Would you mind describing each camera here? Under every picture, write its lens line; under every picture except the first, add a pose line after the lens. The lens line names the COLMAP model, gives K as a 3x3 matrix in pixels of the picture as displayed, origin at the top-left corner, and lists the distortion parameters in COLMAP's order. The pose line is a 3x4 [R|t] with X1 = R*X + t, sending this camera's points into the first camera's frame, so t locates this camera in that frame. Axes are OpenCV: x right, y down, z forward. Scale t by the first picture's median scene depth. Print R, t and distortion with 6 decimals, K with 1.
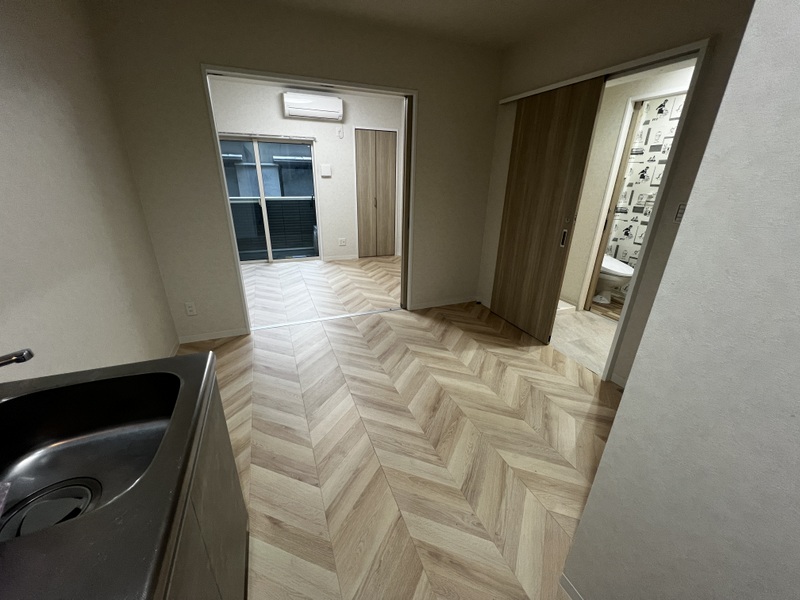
lens RADIAL K [[322.6, 0, 400.0], [0, 322.6, 300.0], [0, 0, 1]] dist [0.000569, 0.000156]
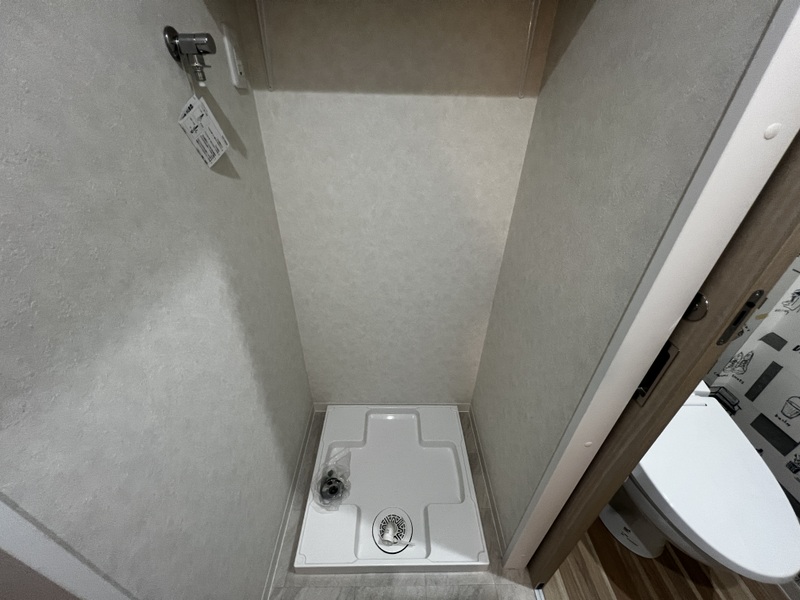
lens RADIAL K [[322.6, 0, 400.0], [0, 322.6, 300.0], [0, 0, 1]] dist [0.000569, 0.000156]
pose [[0.929235, 0.203848, -0.308169, 0.550640], [-0.138191, 0.965250, 0.221802, -0.288338], [0.342674, -0.163520, 0.925114, 0.788927]]
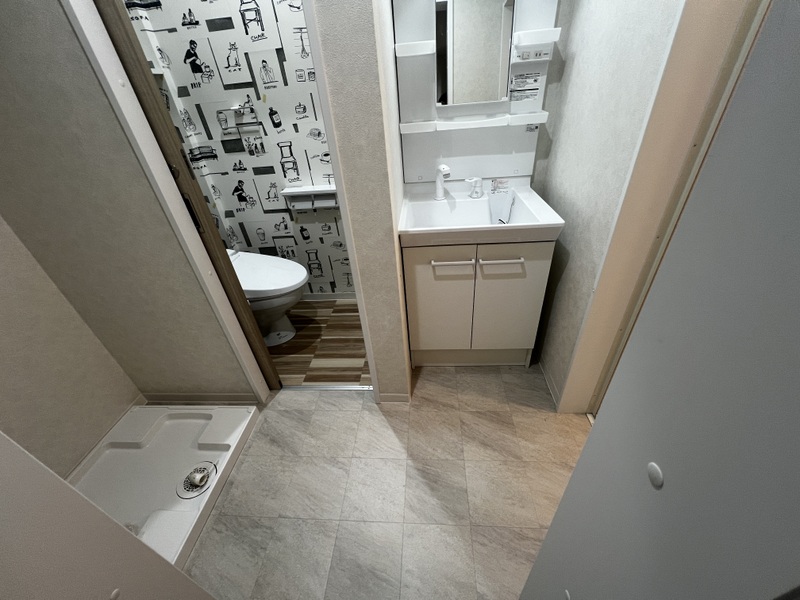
lens RADIAL K [[322.6, 0, 400.0], [0, 322.6, 300.0], [0, 0, 1]] dist [0.000569, 0.000156]
pose [[0.446519, -0.546380, 0.708583, 0.435401], [0.407800, 0.829151, 0.382370, -0.194970], [-0.796442, 0.118224, 0.593046, 0.618007]]
